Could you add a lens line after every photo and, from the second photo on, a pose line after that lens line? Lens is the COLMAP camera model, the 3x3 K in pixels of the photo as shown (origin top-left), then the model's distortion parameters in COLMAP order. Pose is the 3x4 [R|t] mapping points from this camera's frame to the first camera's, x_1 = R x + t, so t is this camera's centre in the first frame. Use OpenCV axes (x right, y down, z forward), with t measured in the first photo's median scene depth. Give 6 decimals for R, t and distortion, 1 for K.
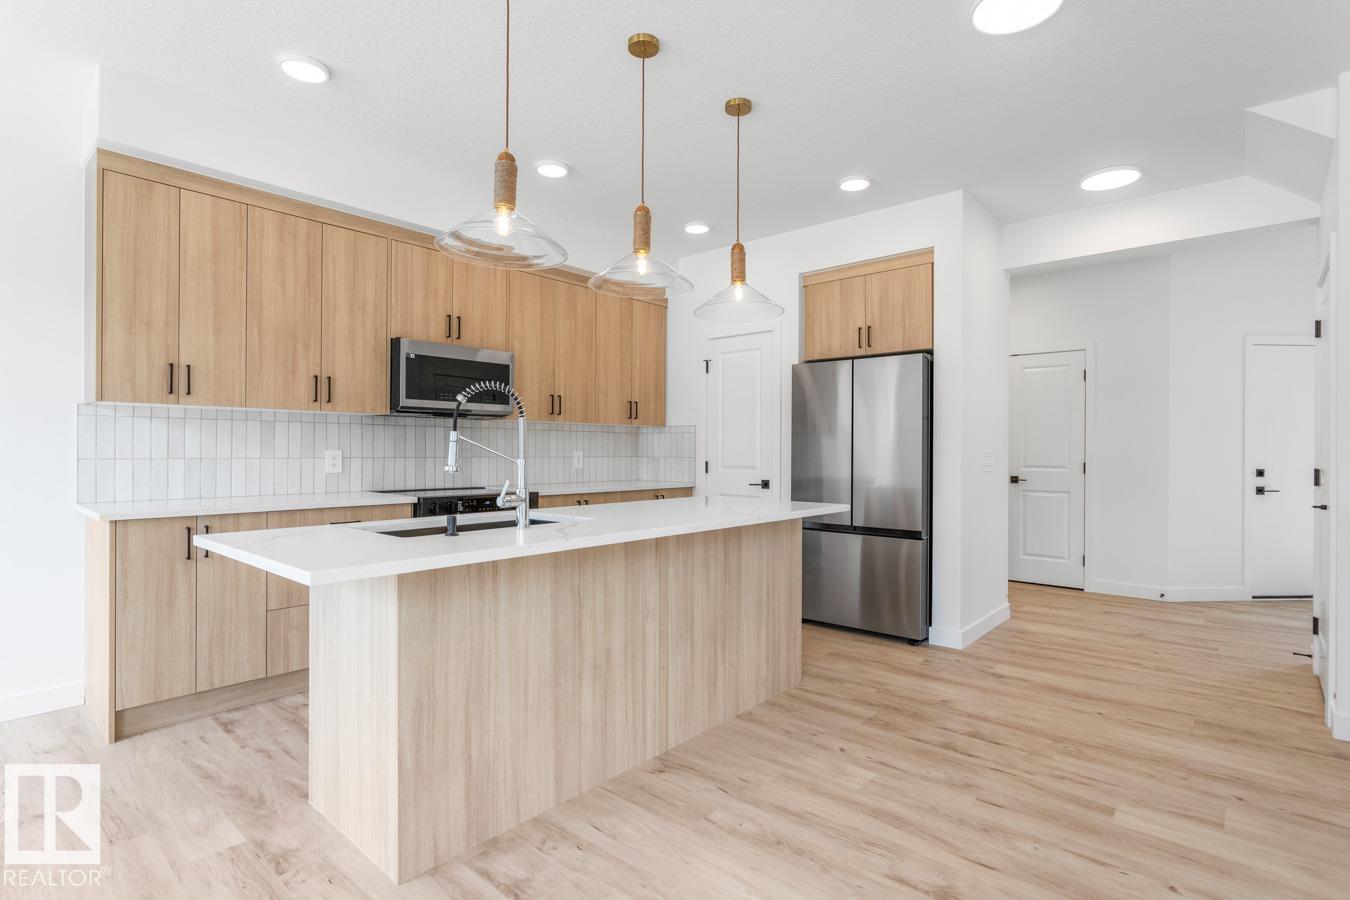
lens RADIAL K [[665.4, 0, 675.5], [0, 665.4, 447.9], [0, 0, 1]] dist [-0.007170, 0.004354]
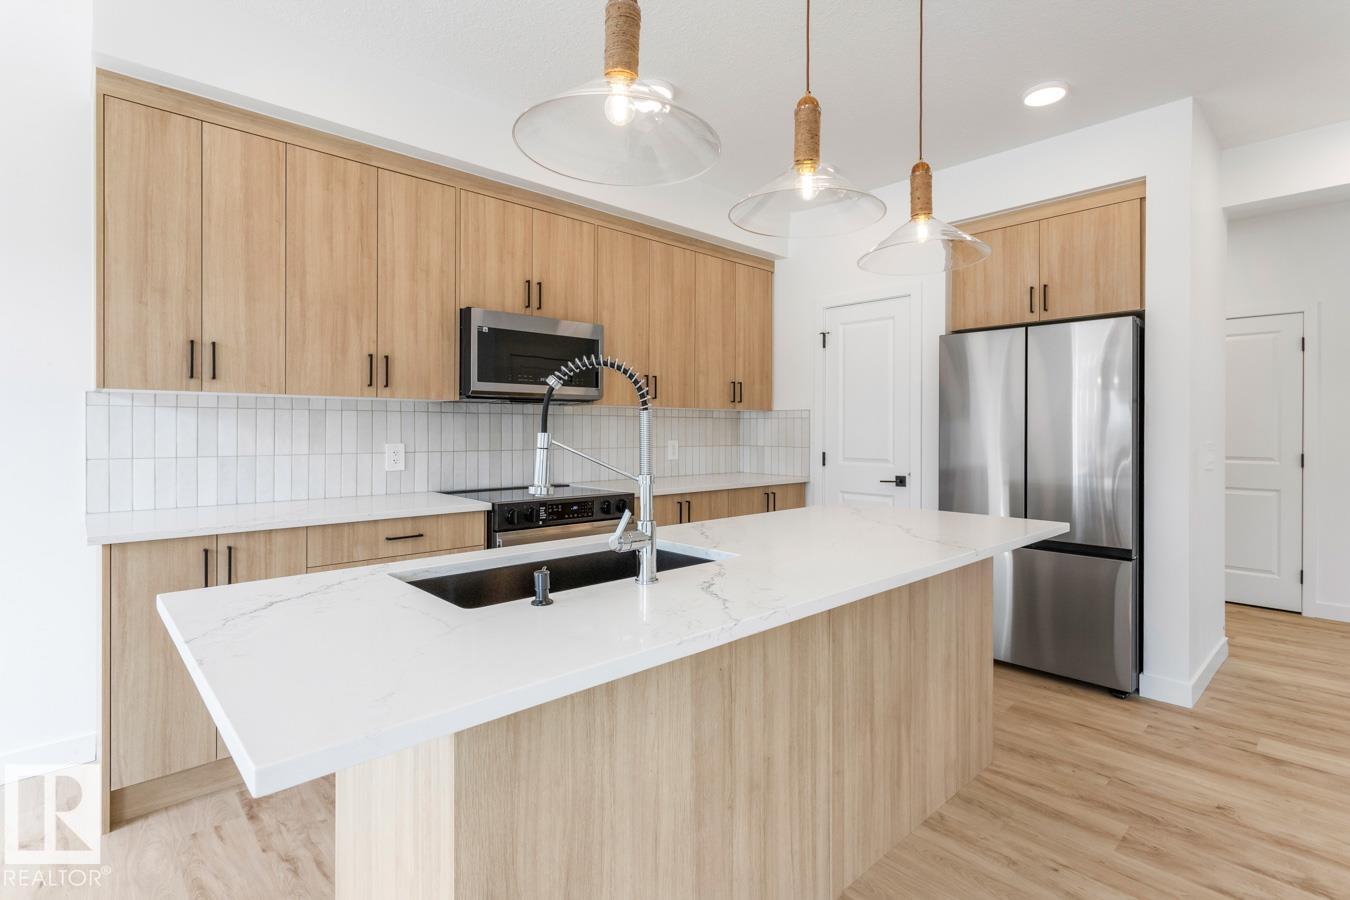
lens RADIAL K [[650.9, 0, 676.4], [0, 650.9, 430.8], [0, 0, 1]] dist [-0.003999, 0.007941]
pose [[0.995212, -0.001091, -0.097729, -0.099285], [0.001710, 0.999979, 0.006251, -0.021378], [0.097720, -0.006389, 0.995193, 0.267161]]
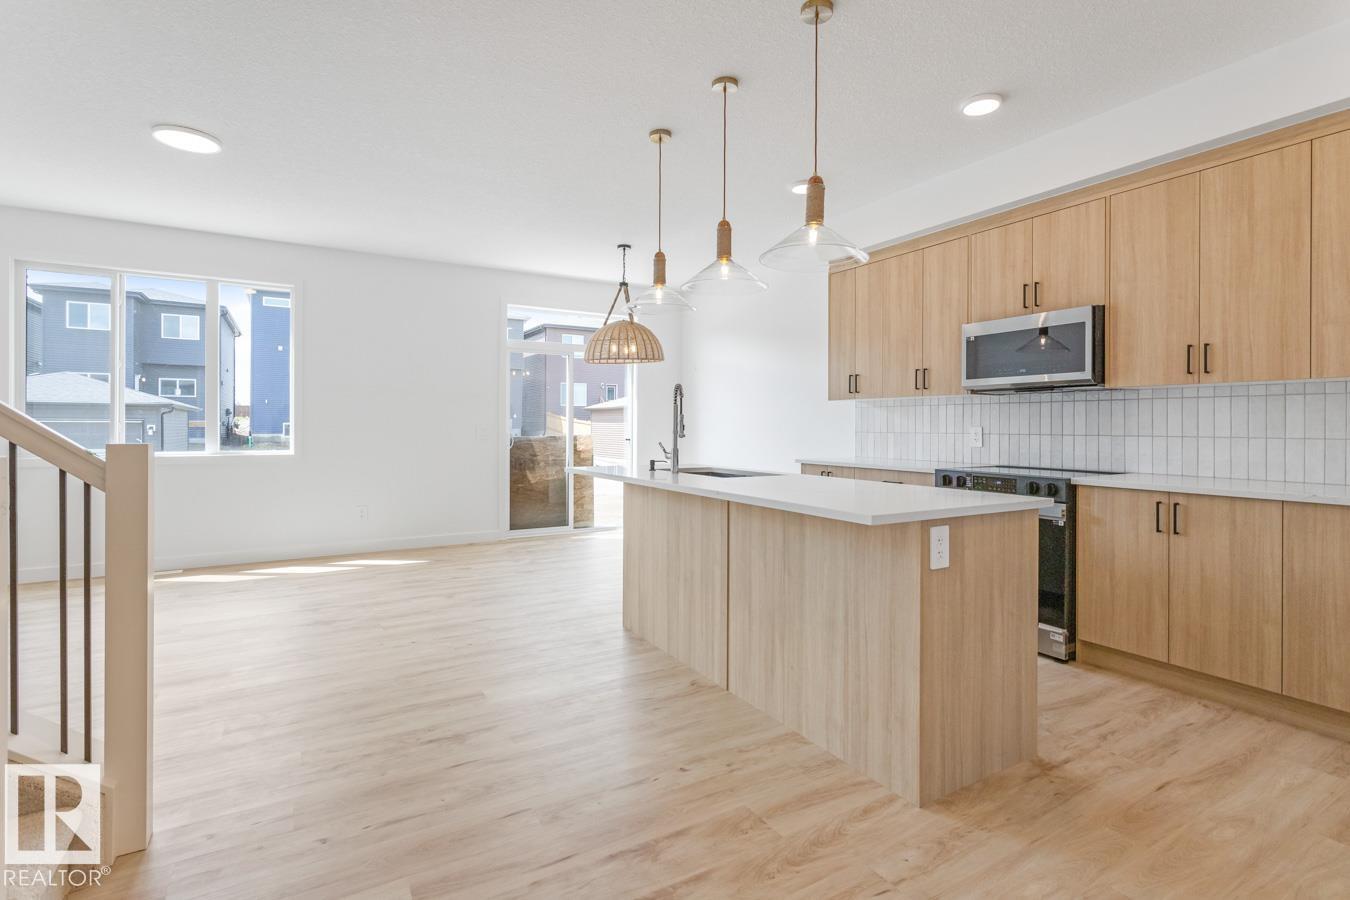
lens RADIAL K [[650.9, 0, 682.2], [0, 650.9, 423.9], [0, 0, 1]] dist [-0.003999, 0.007941]
pose [[-0.308742, -0.010018, -0.951093, 0.897791], [-0.002634, 0.999950, -0.009678, 0.012471], [0.951142, -0.000483, -0.308753, 1.069062]]
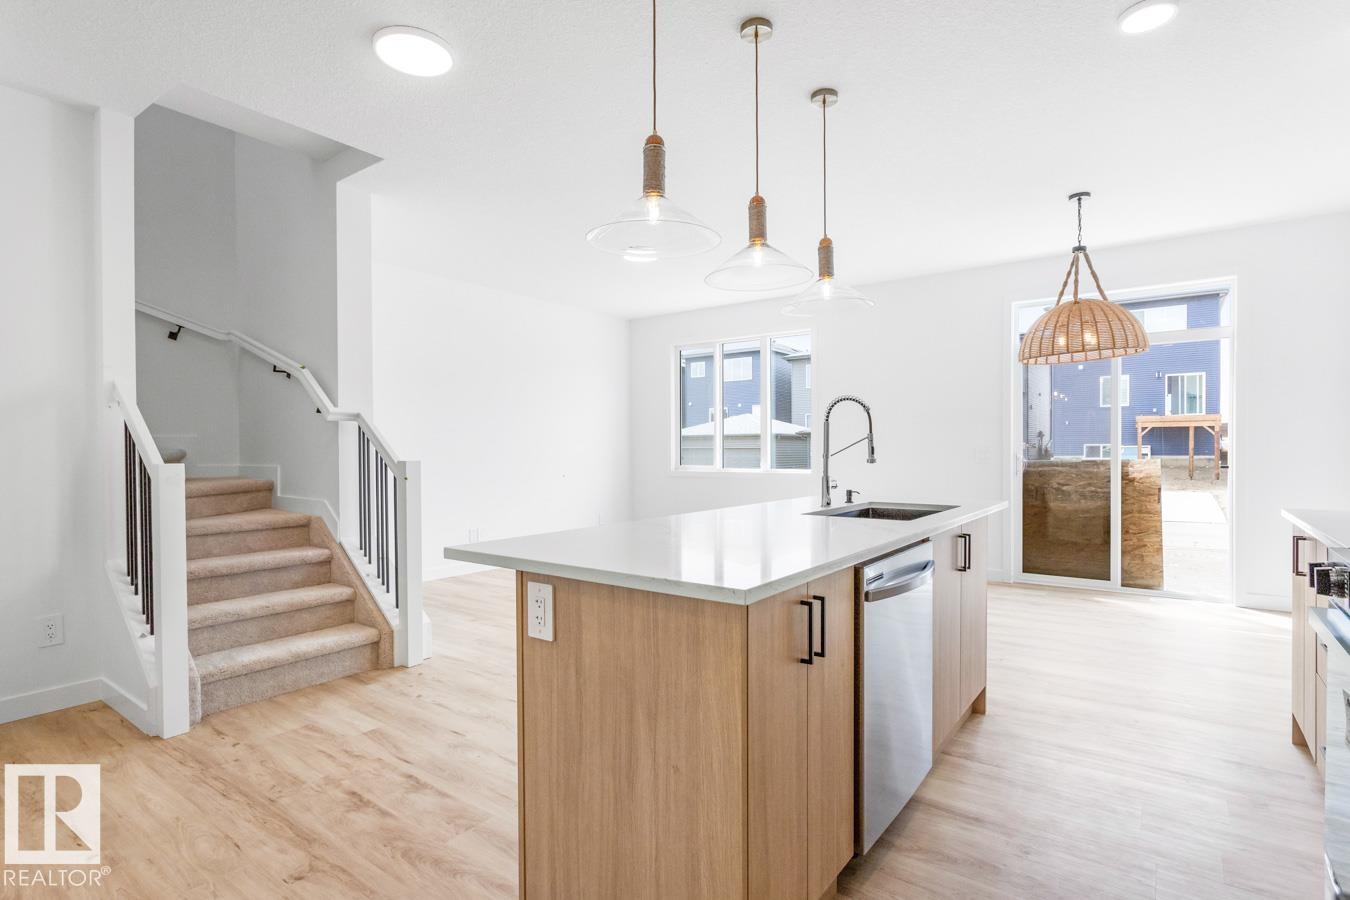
lens RADIAL K [[665.4, 0, 667.7], [0, 665.4, 449.8], [0, 0, 1]] dist [-0.007170, 0.004354]
pose [[-0.997179, 0.002536, -0.075020, 0.127207], [0.002759, 0.999992, -0.002875, 0.008465], [0.075013, -0.003074, -0.997178, 1.631236]]
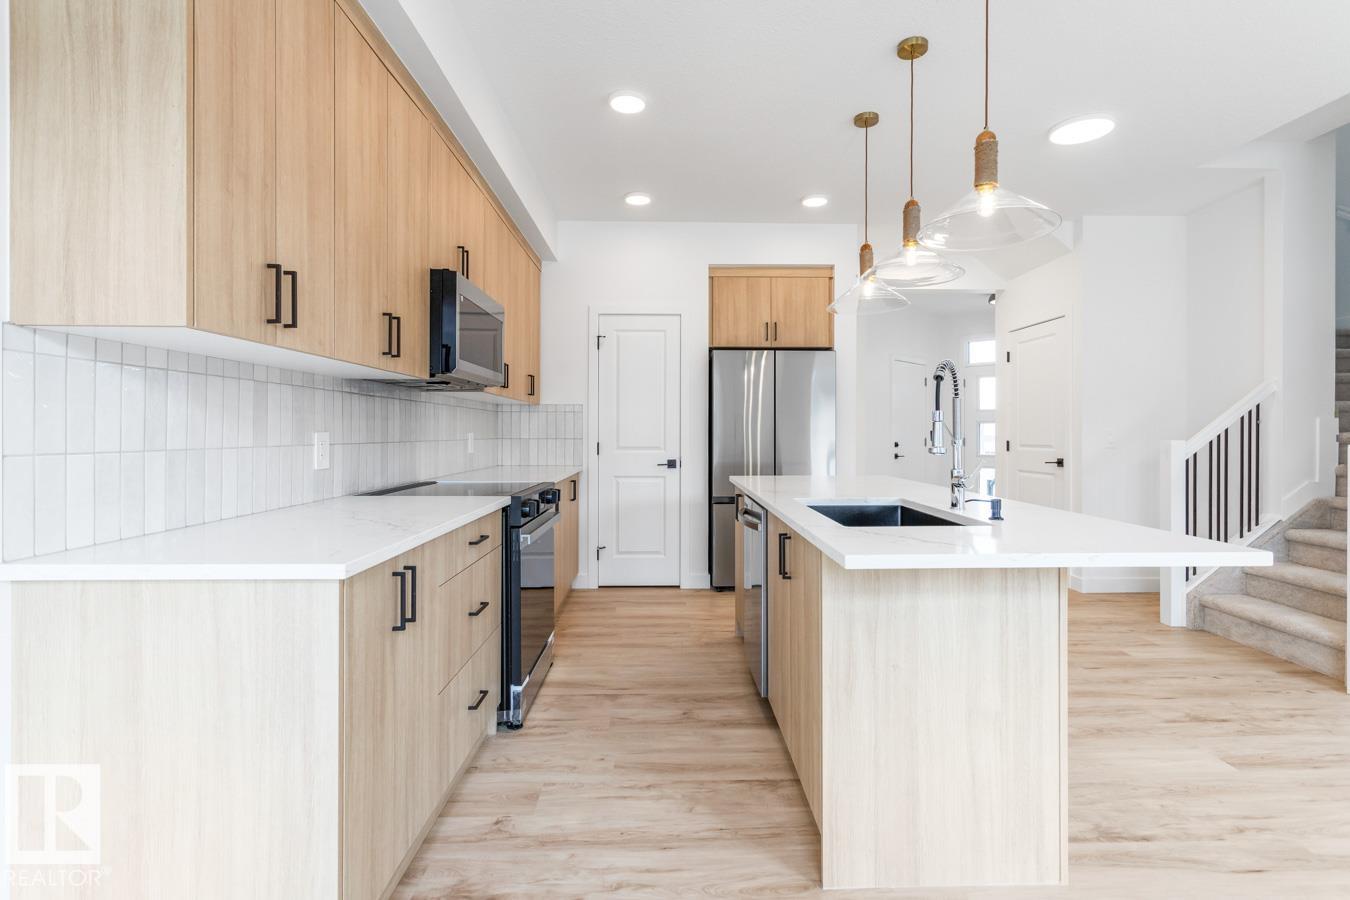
lens RADIAL K [[650.9, 0, 685.7], [0, 650.9, 433.2], [0, 0, 1]] dist [-0.003999, 0.007941]
pose [[0.731508, -0.006270, 0.681804, -0.844691], [0.001884, 0.999972, 0.007175, 0.000316], [-0.681831, -0.003964, 0.731499, 0.402343]]
